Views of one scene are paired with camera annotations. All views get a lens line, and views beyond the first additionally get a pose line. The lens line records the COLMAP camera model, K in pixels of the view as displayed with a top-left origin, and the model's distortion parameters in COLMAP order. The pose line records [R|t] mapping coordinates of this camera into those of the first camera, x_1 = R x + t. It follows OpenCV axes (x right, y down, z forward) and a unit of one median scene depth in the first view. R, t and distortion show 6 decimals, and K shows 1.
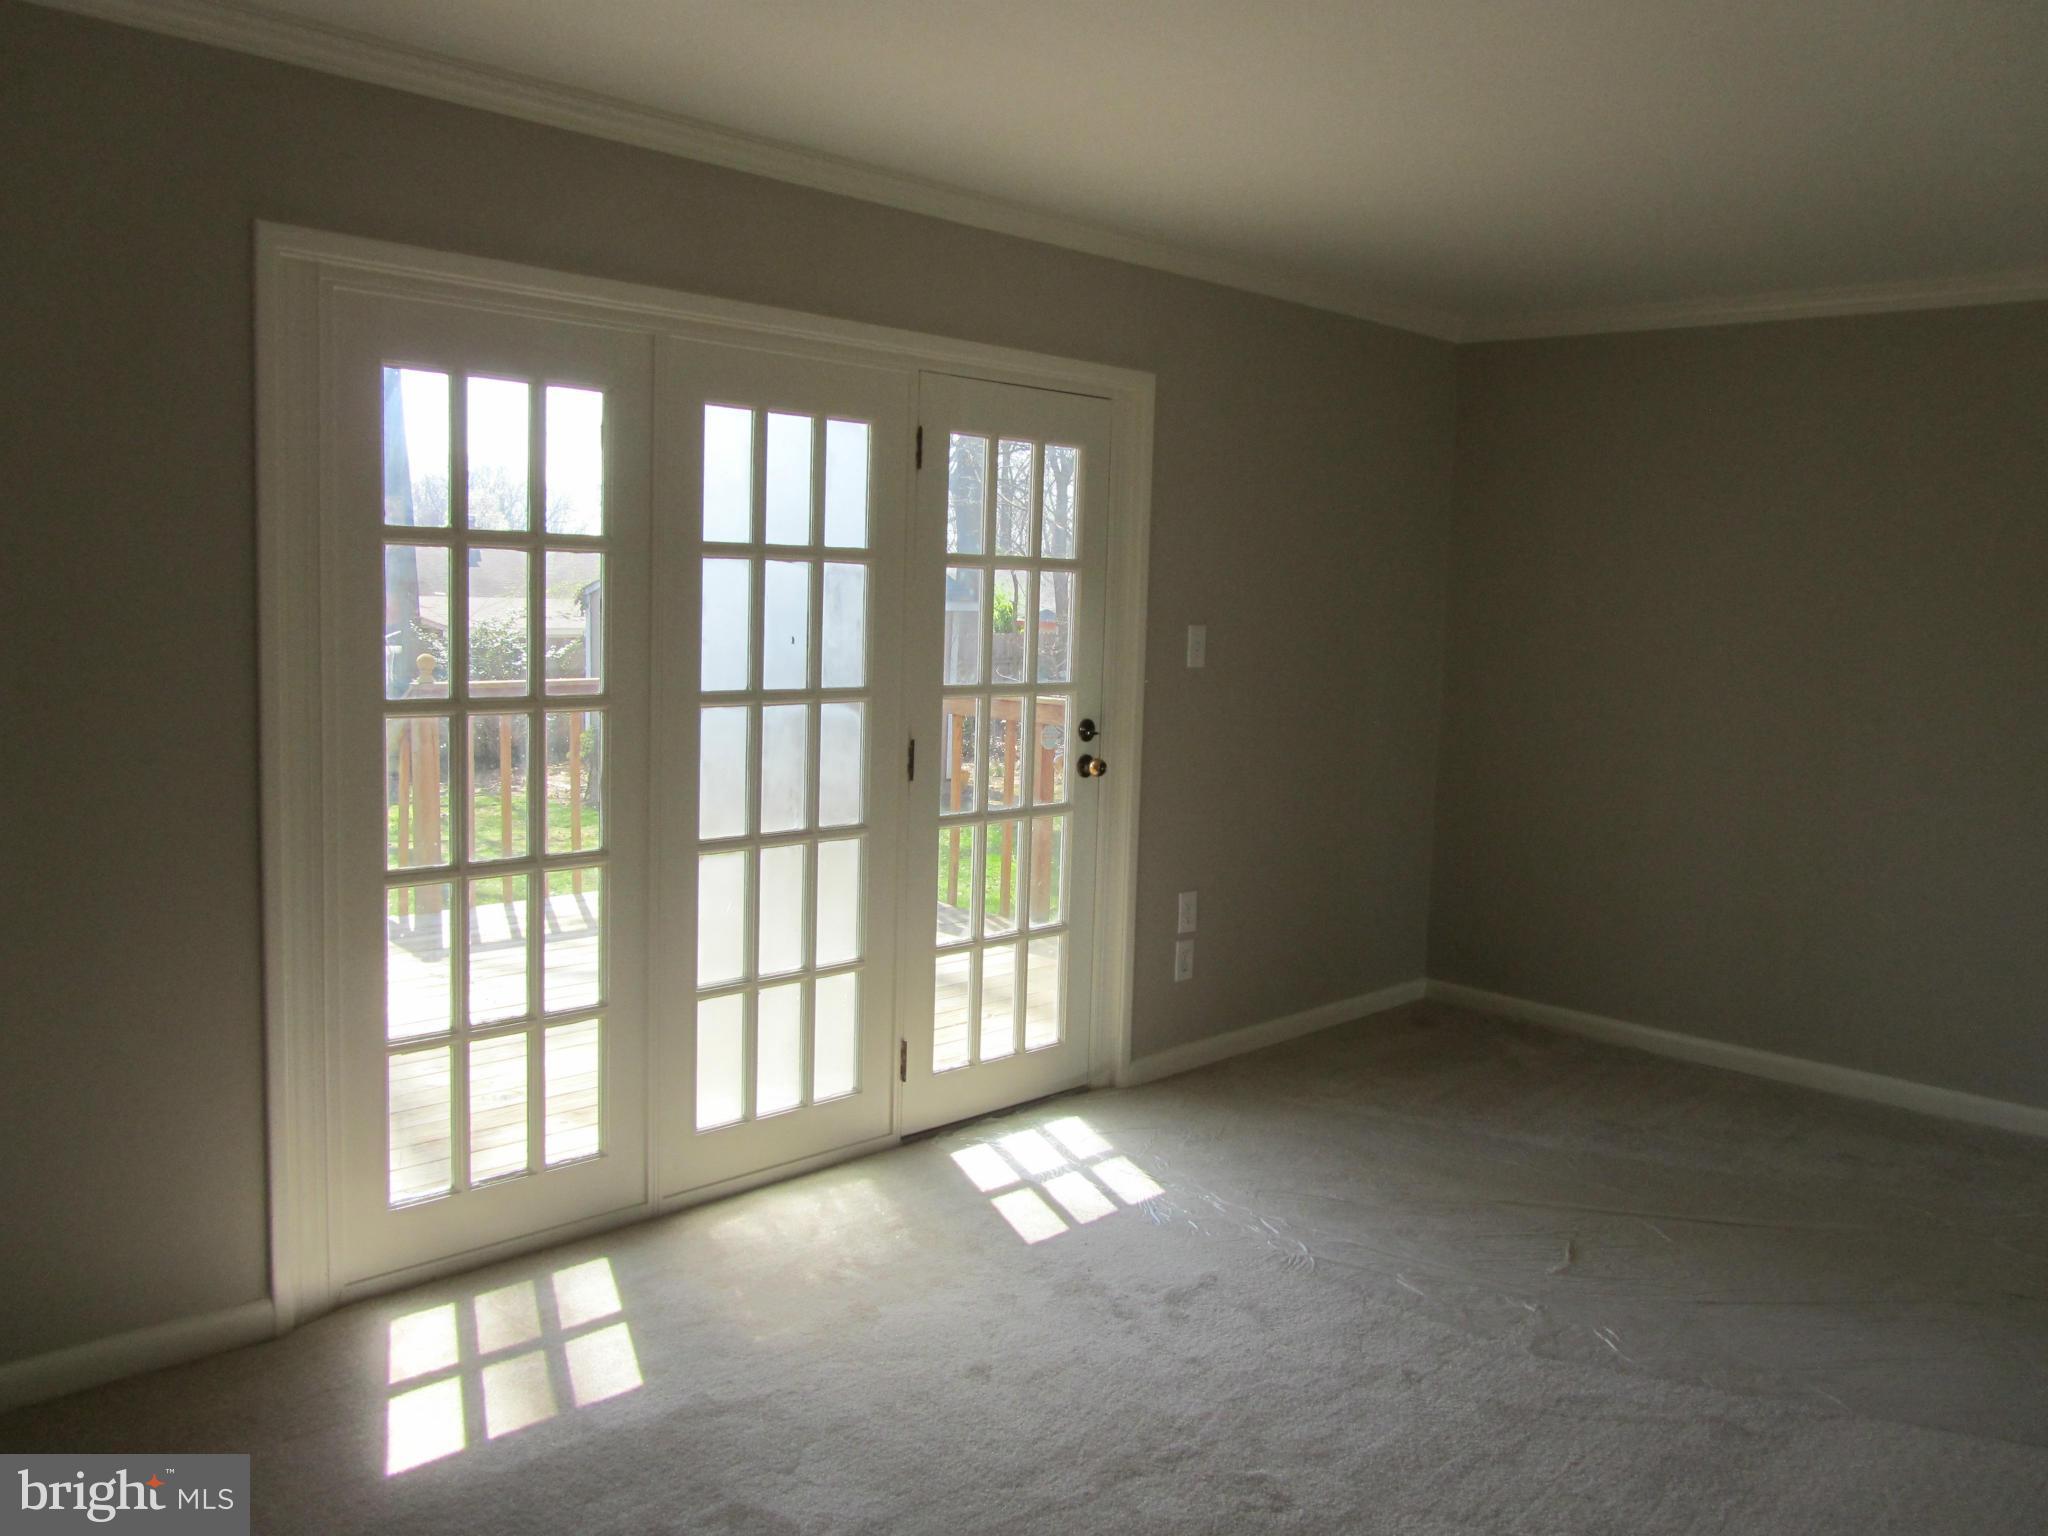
lens RADIAL K [[1785.7, 0, 1024.0], [0, 1785.7, 768.0], [0, 0, 1]] dist [0.001567, 0.006042]
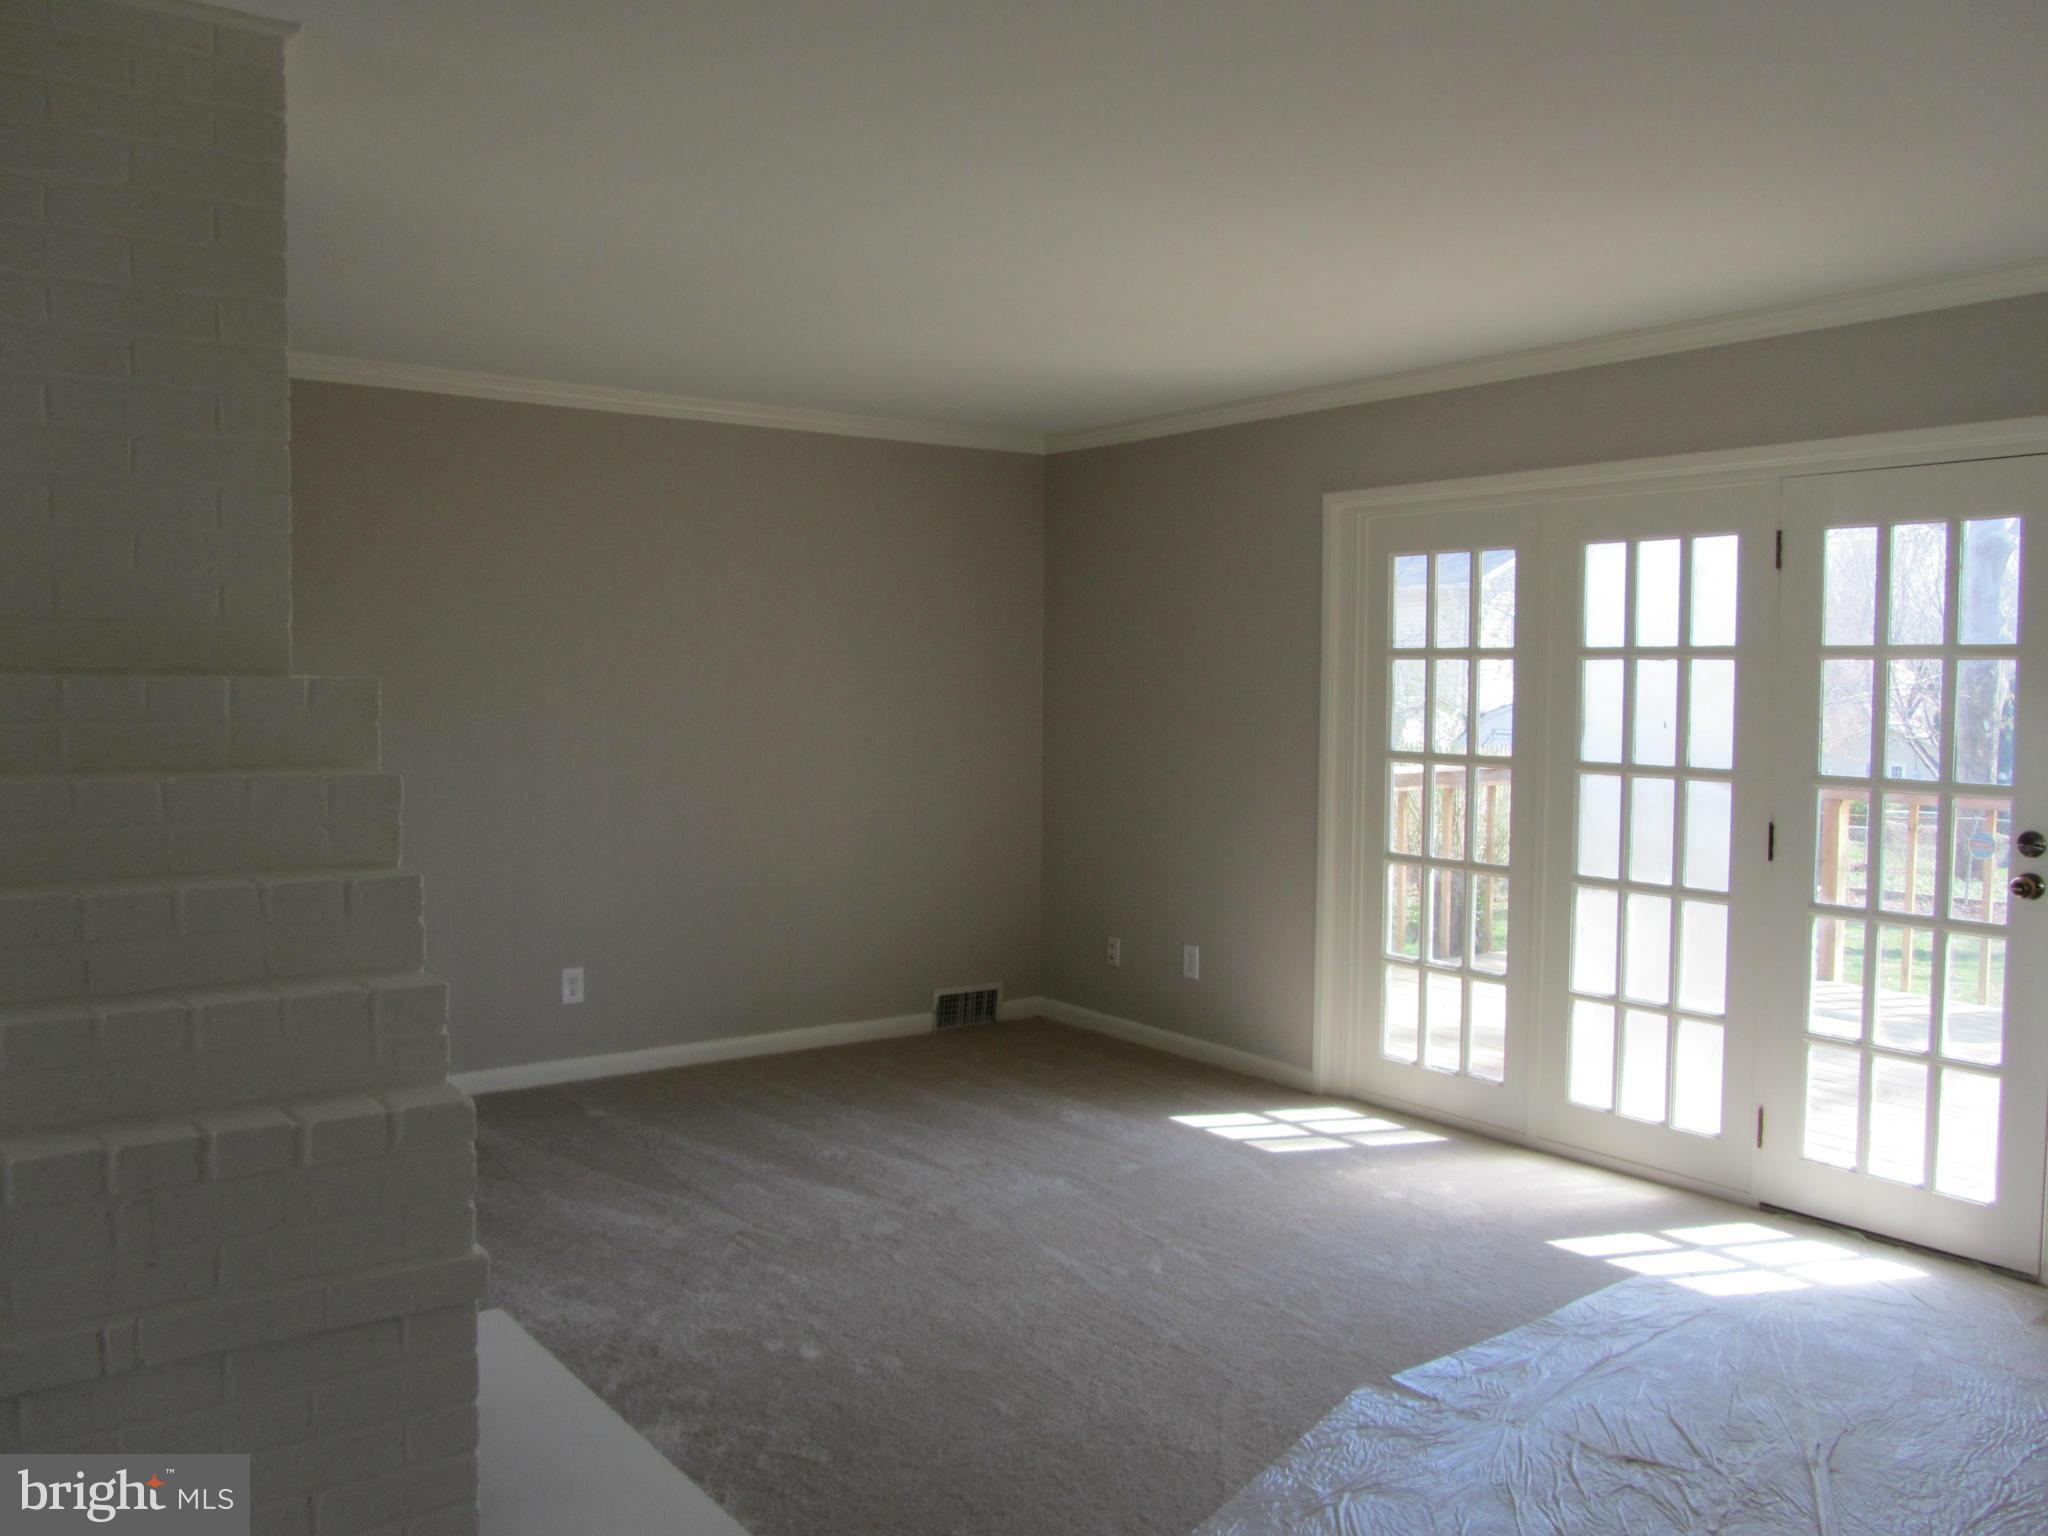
lens RADIAL K [[1676.1, 0, 1034.8], [0, 1676.1, 756.8], [0, 0, 1]] dist [-0.050789, 0.022452]
pose [[-0.182106, 0.014568, -0.983171, 1.017627], [-0.117283, 0.992430, 0.036429, -0.040287], [0.976259, 0.121943, -0.179019, 0.766691]]
